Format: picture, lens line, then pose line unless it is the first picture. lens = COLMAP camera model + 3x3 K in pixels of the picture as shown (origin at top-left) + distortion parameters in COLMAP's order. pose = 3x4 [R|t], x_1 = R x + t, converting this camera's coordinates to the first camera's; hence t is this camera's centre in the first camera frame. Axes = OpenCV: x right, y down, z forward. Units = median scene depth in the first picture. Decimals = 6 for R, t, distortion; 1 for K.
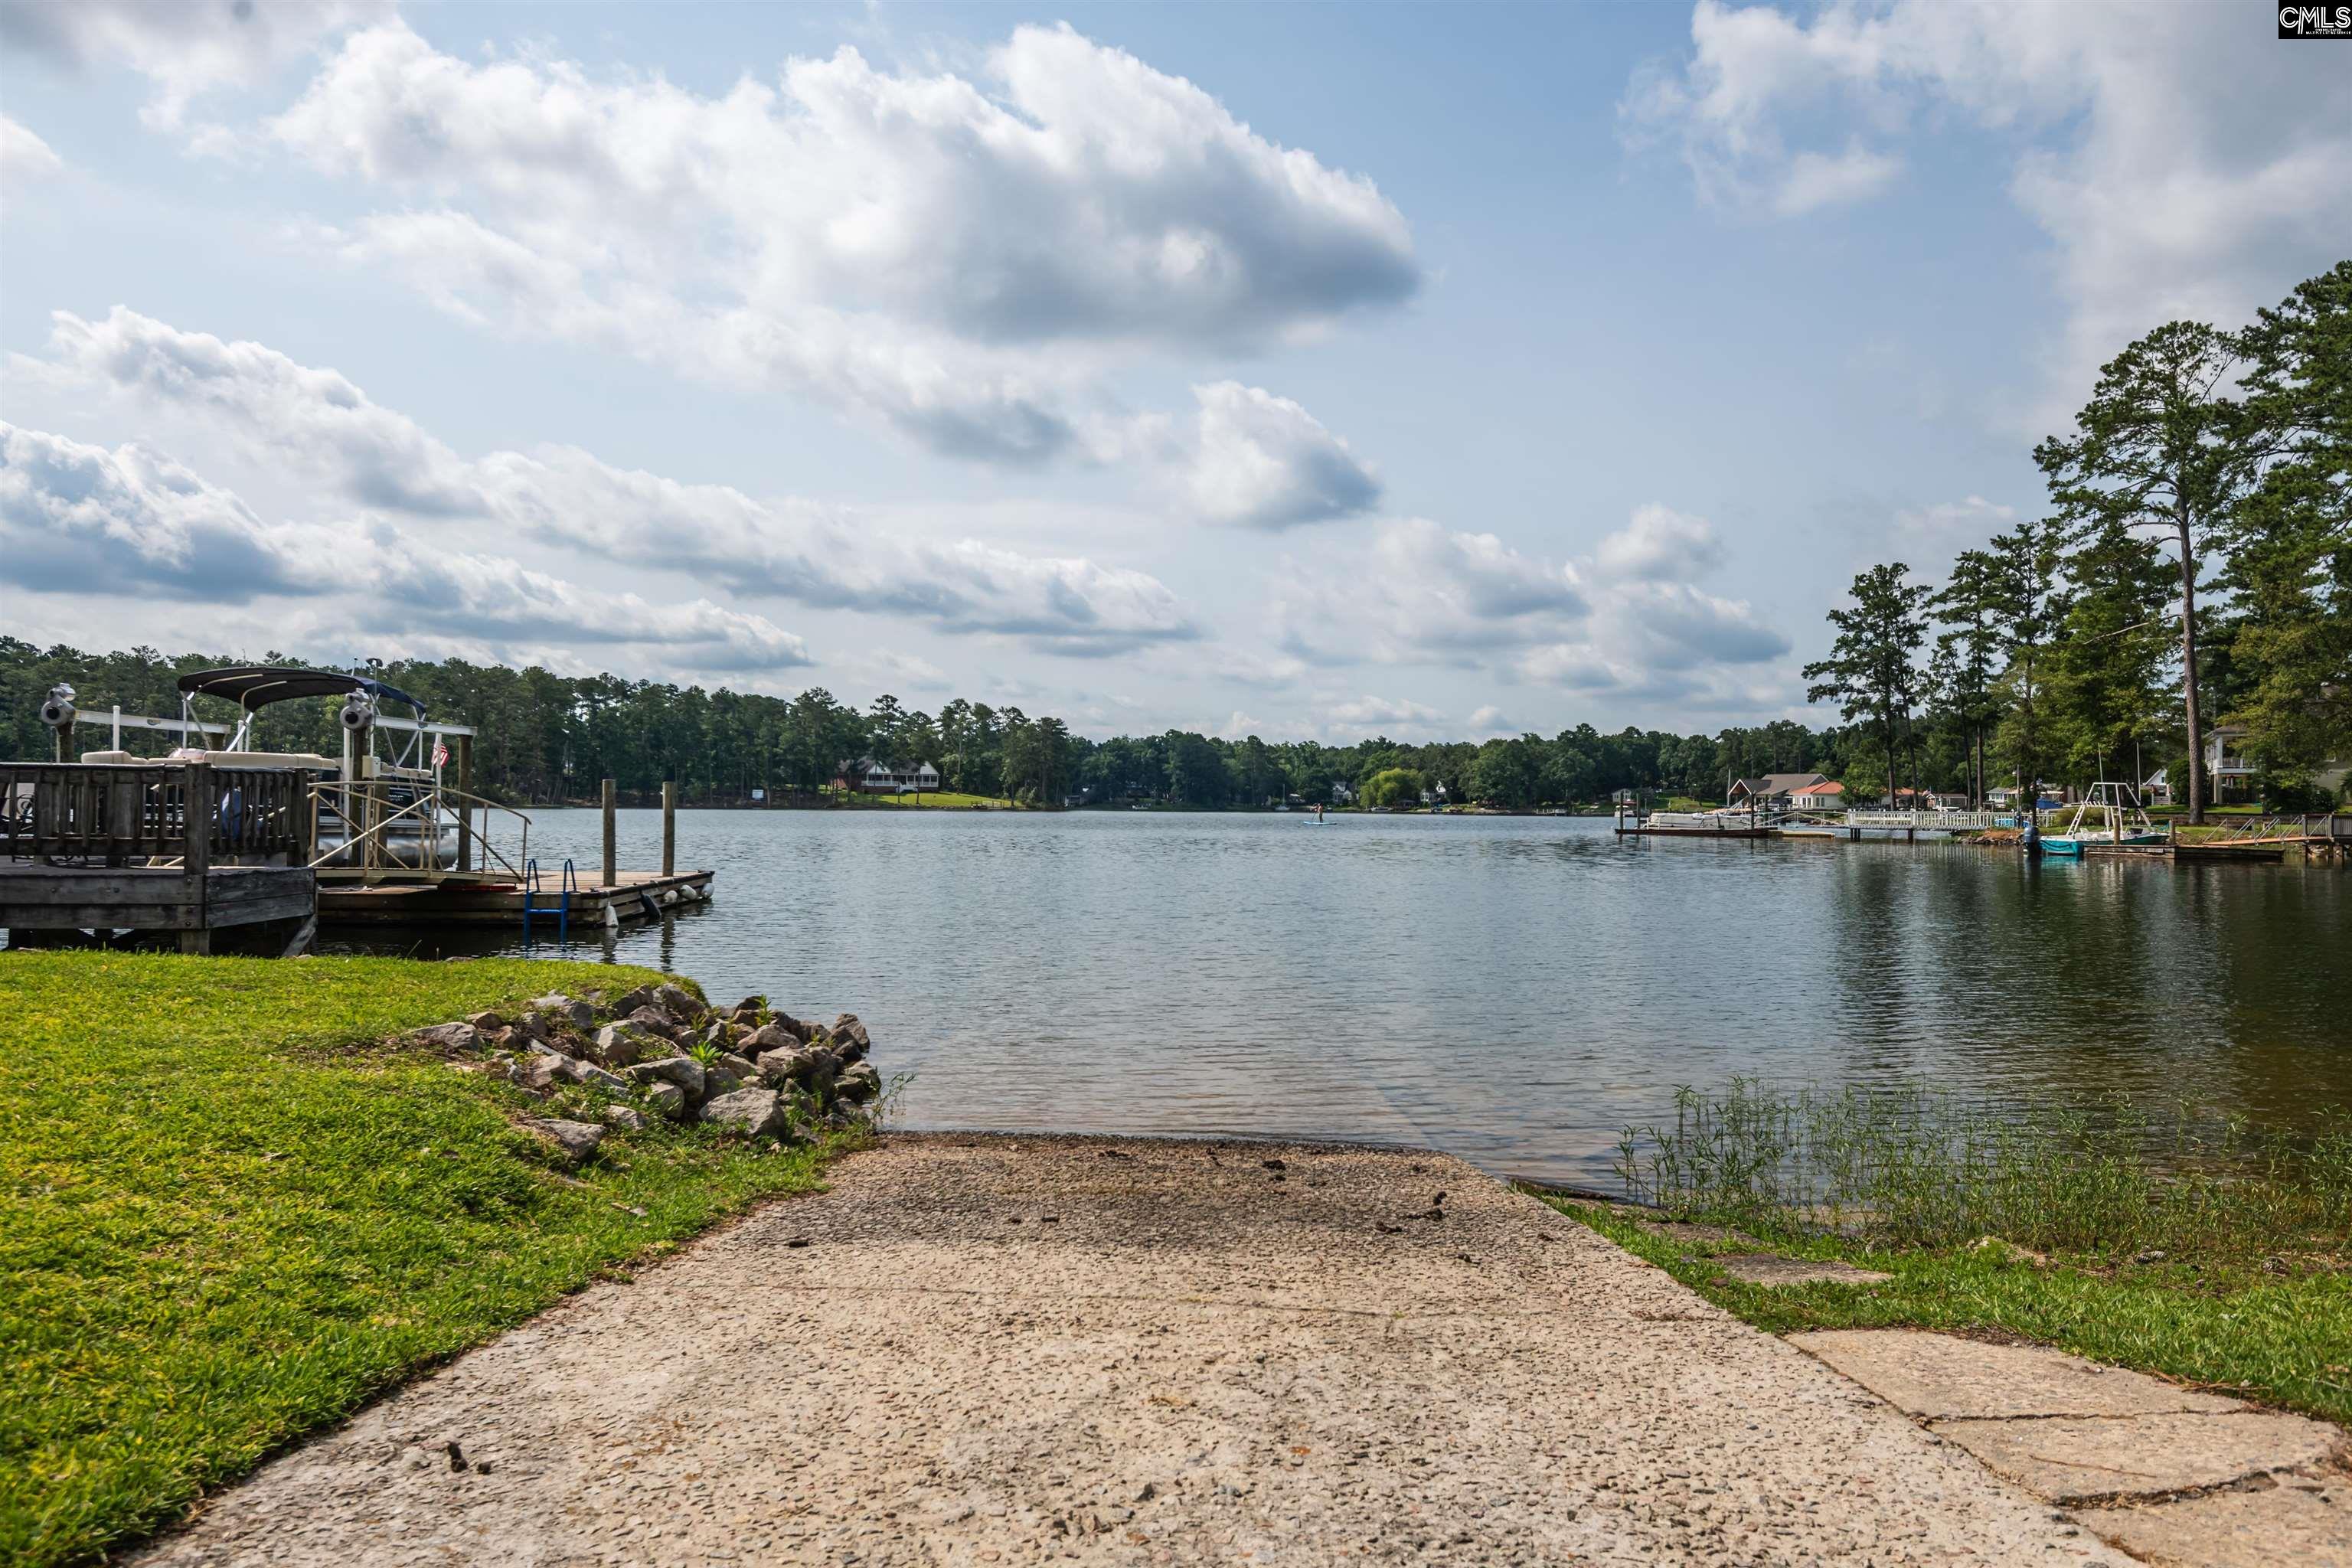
lens RADIAL K [[1629.5, 0, 1132.5], [0, 1629.5, 778.1], [0, 0, 1]] dist [0.038317, -0.004833]
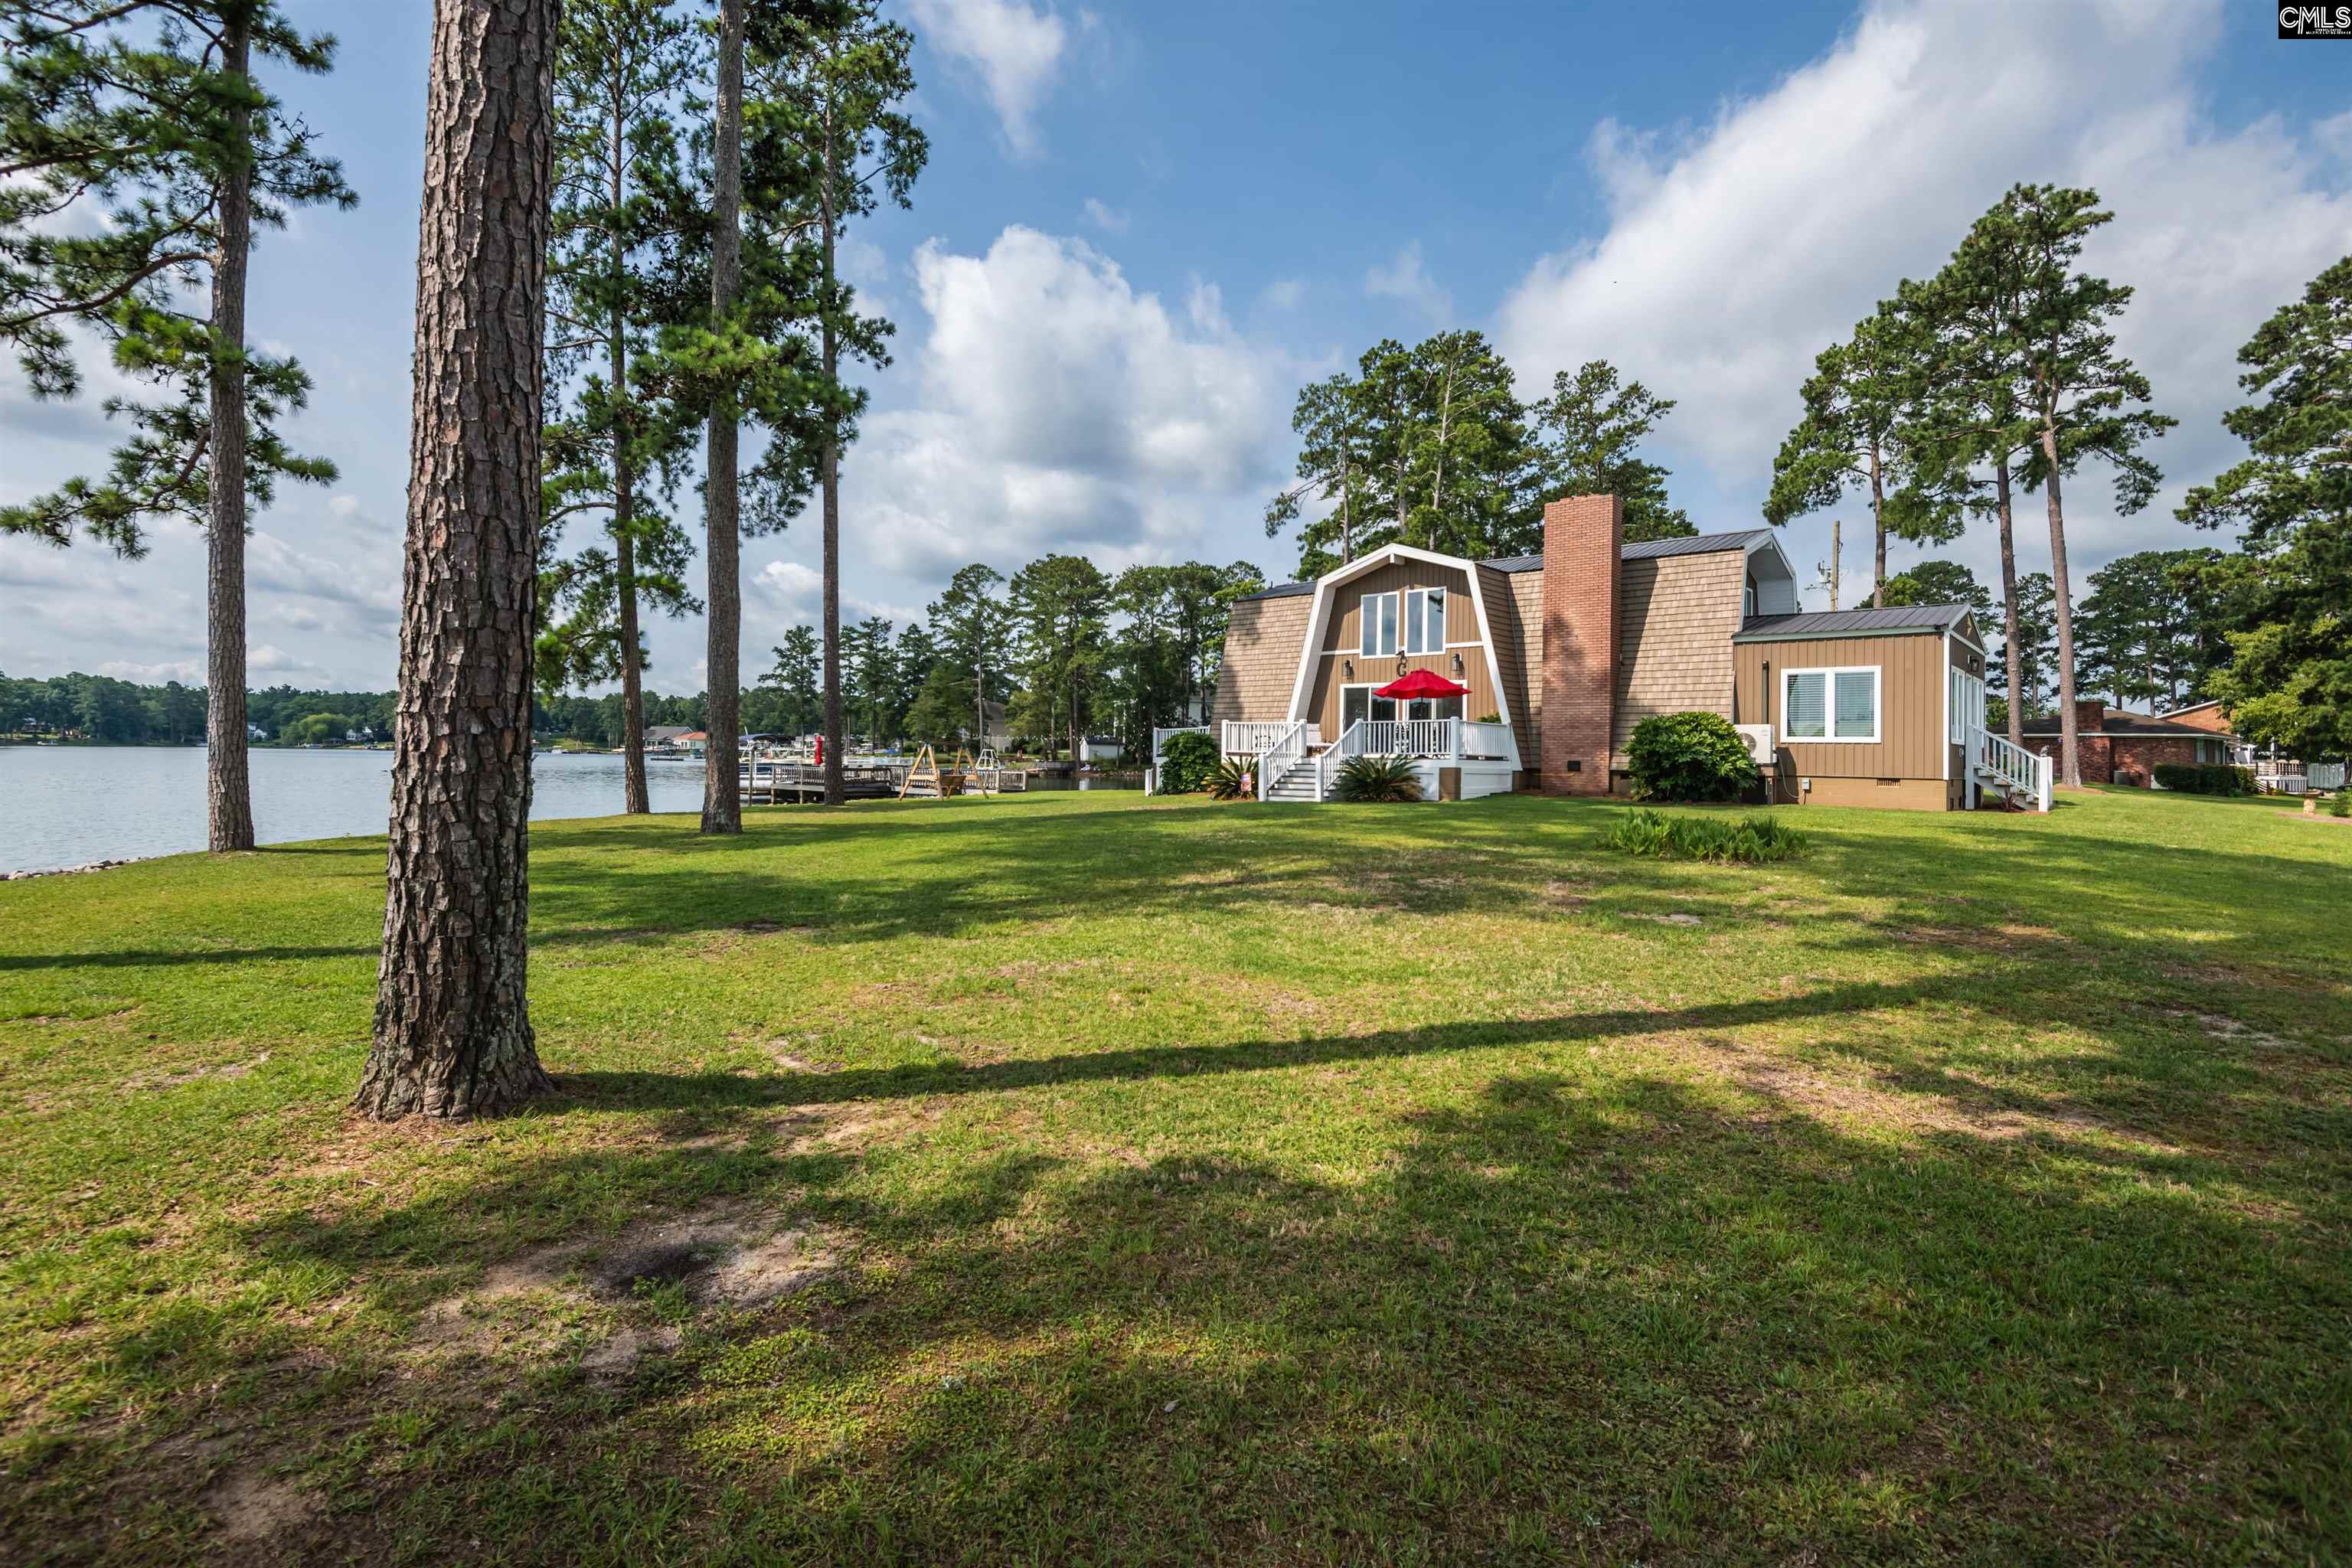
lens RADIAL K [[1113.6, 0, 1169.8], [0, 1113.6, 783.4], [0, 0, 1]] dist [0.002736, -0.013148]
pose [[0.649637, -0.019406, 0.759997, -0.260783], [-0.021142, 0.998826, 0.043576, -0.011872], [-0.759950, -0.044377, 0.648464, -0.183829]]
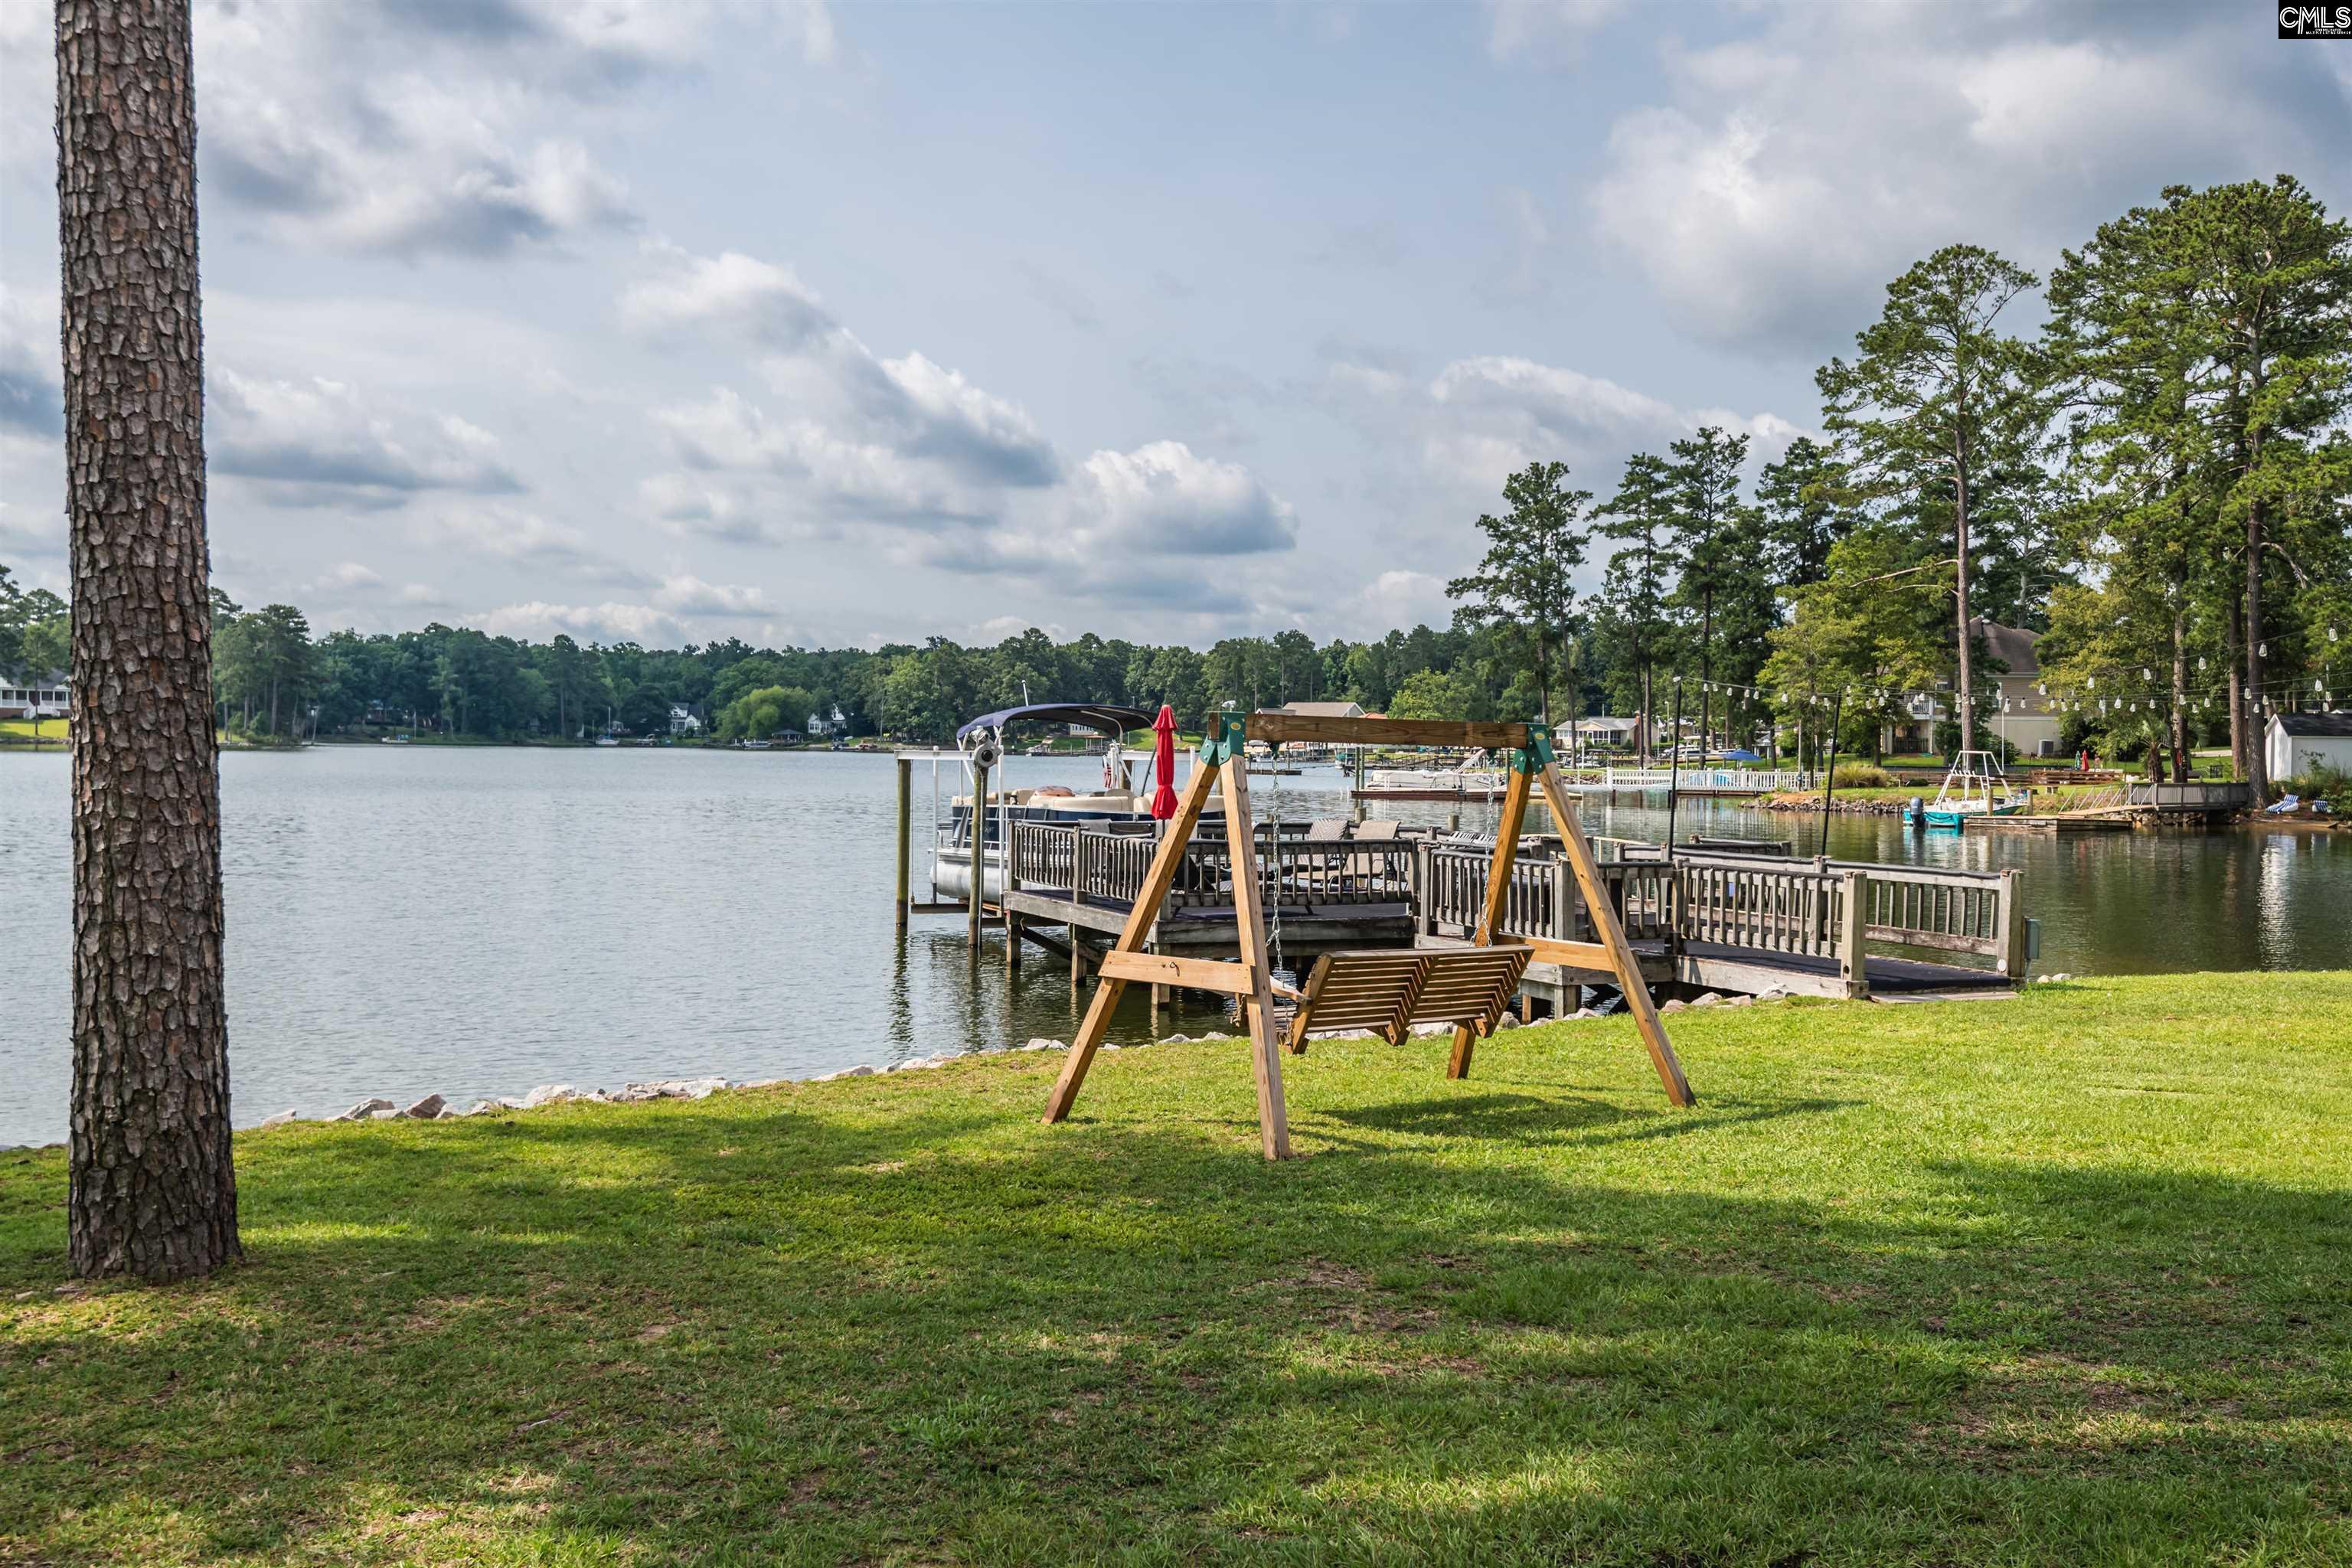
lens RADIAL K [[2345.2, 0, 1179.4], [0, 2345.2, 782.8], [0, 0, 1]] dist [0.054272, 0.008624]
pose [[0.935465, -0.003851, 0.353398, -0.136008], [-0.009534, 0.999302, 0.036126, -0.009898], [-0.353290, -0.037164, 0.934775, -0.051906]]
